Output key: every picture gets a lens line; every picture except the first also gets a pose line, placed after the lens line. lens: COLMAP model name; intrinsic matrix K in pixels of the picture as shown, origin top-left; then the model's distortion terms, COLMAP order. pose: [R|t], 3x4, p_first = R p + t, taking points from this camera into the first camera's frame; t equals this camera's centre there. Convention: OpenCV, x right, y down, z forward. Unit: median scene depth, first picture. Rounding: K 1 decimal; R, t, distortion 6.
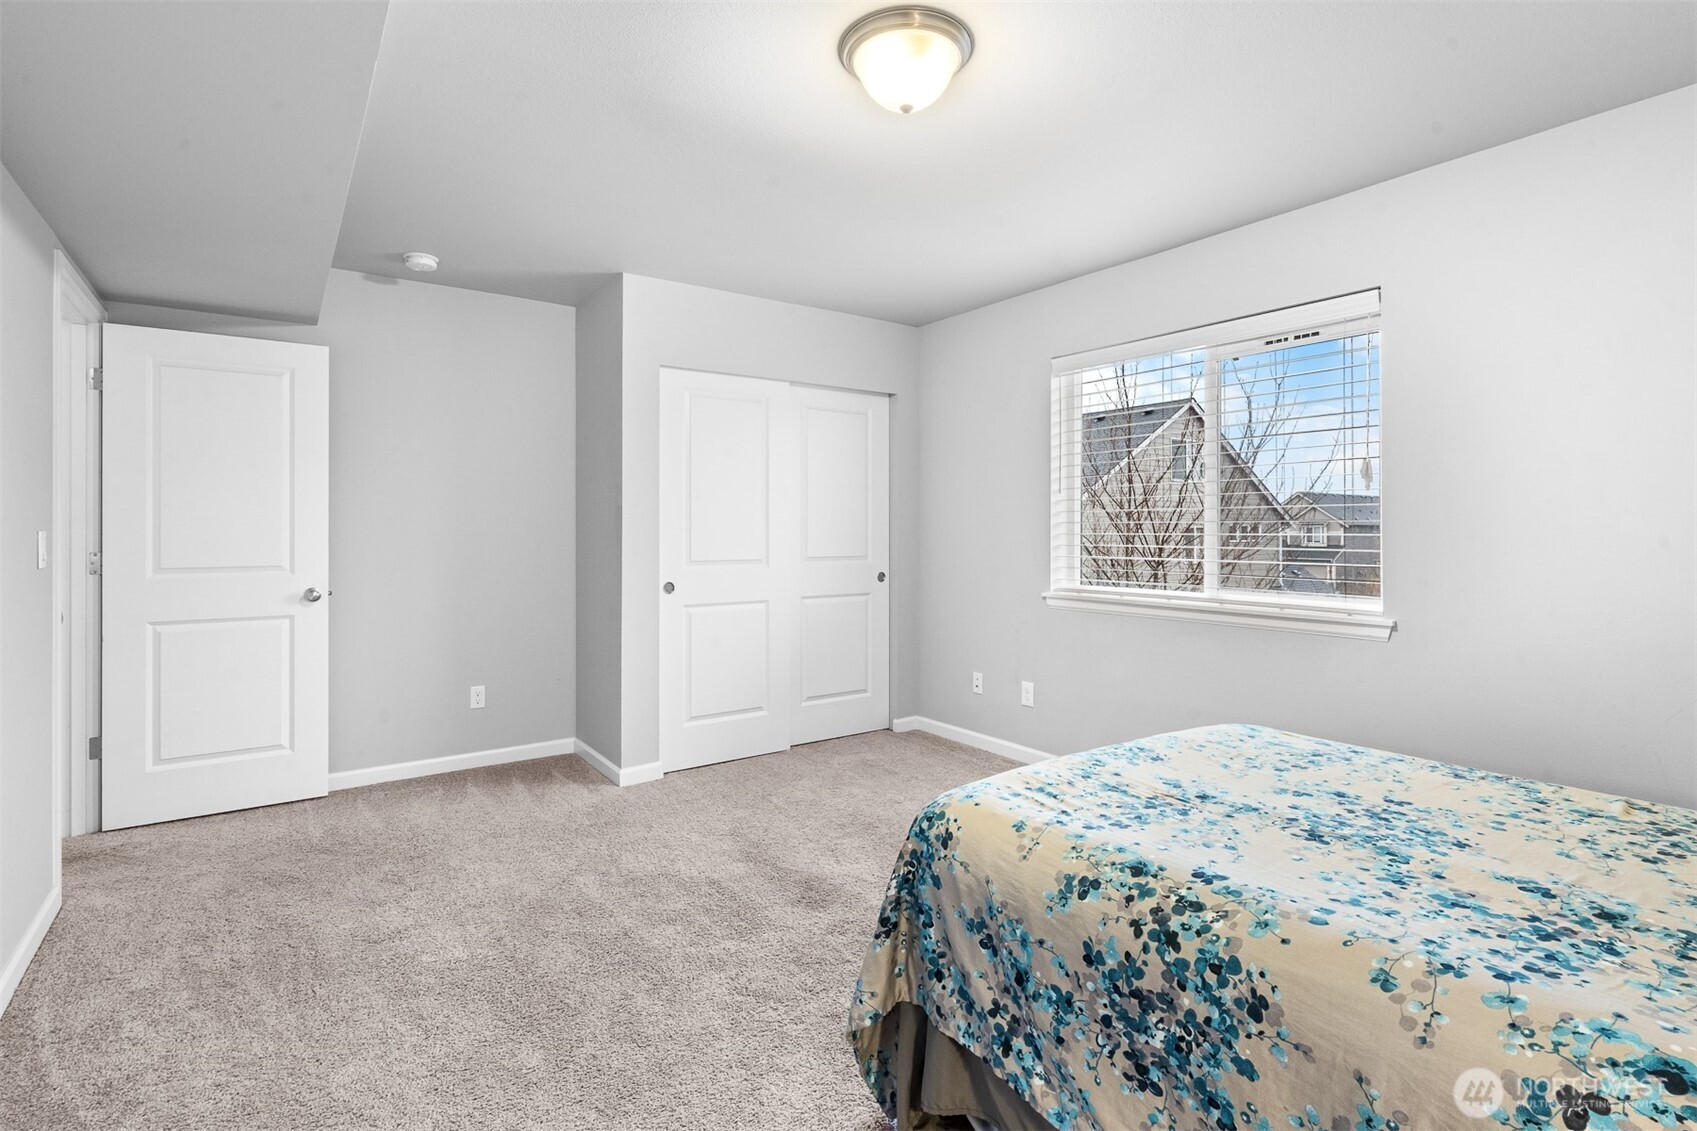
lens RADIAL K [[782.2, 0, 845.1], [0, 782.2, 528.1], [0, 0, 1]] dist [-0.000573, -0.000145]
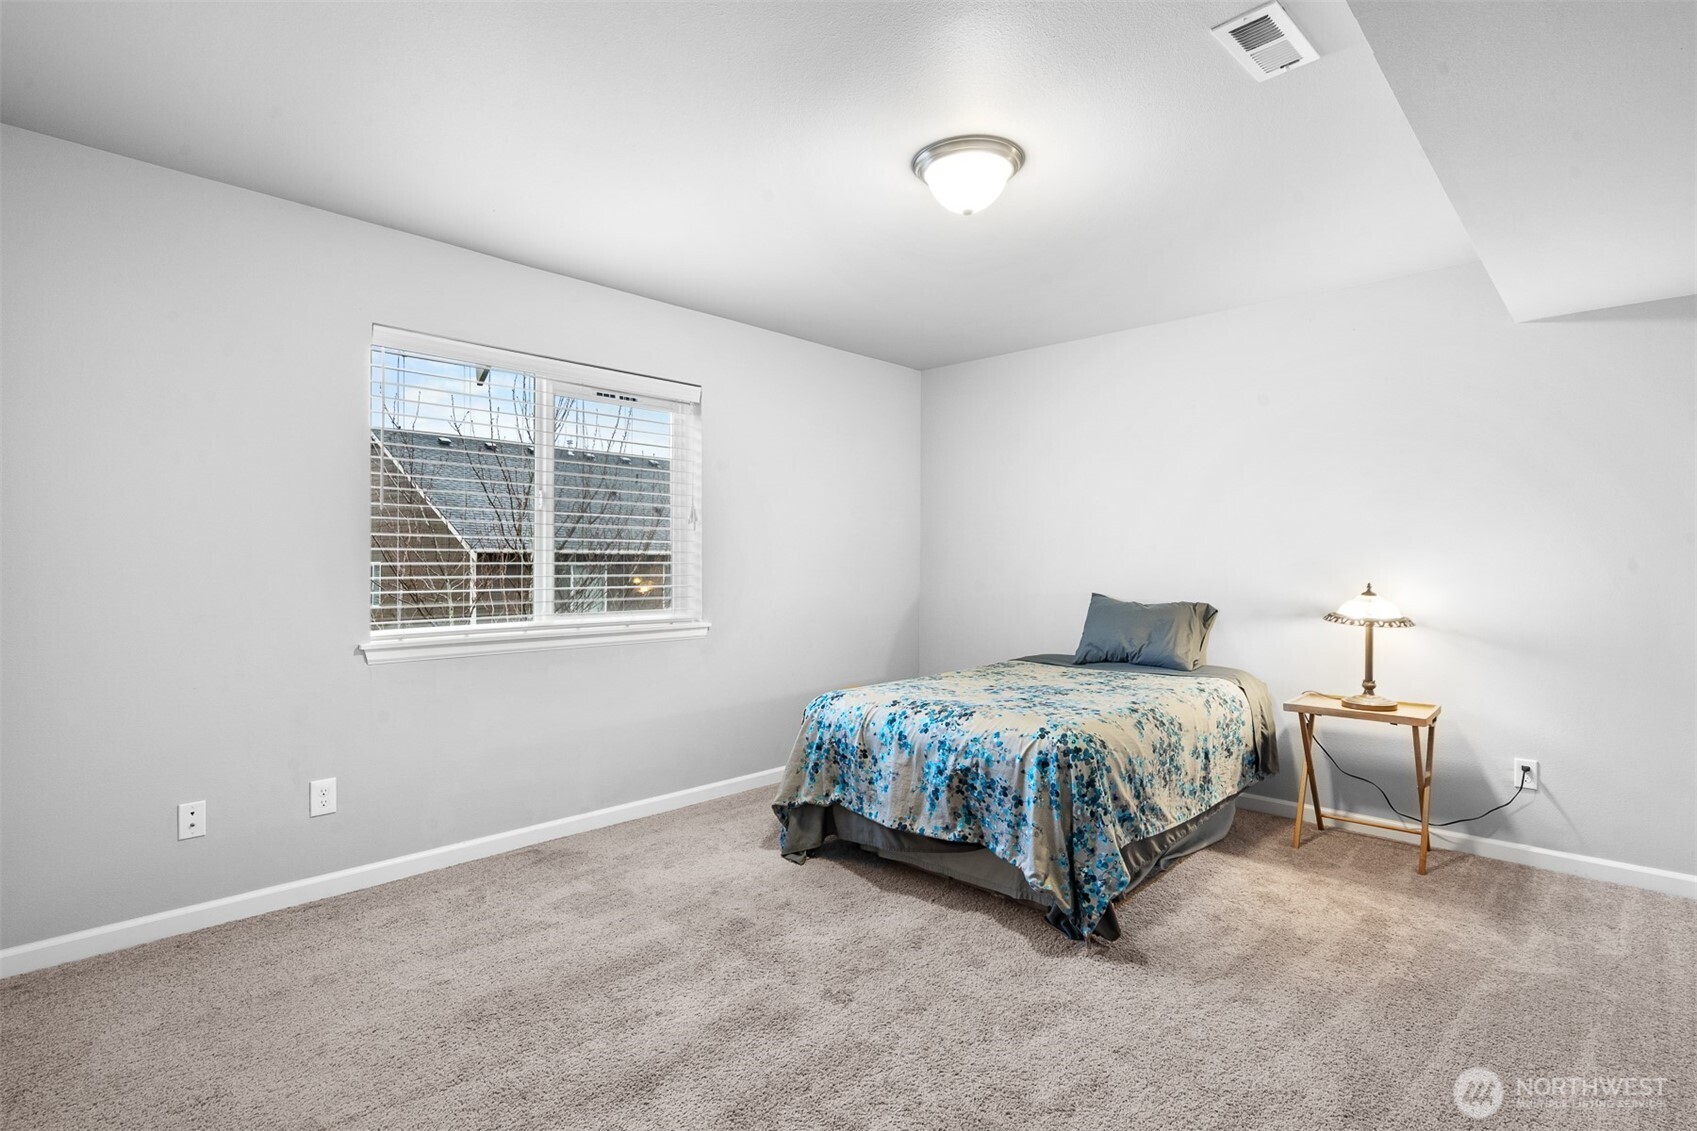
lens RADIAL K [[817.0, 0, 848.5], [0, 817.0, 565.5], [0, 0, 1]] dist [-0.036332, -0.000434]
pose [[-0.168381, -0.006886, 0.985698, -0.669081], [-0.004863, 0.999969, 0.006156, 0.002738], [-0.985710, -0.003757, -0.168409, 0.822069]]
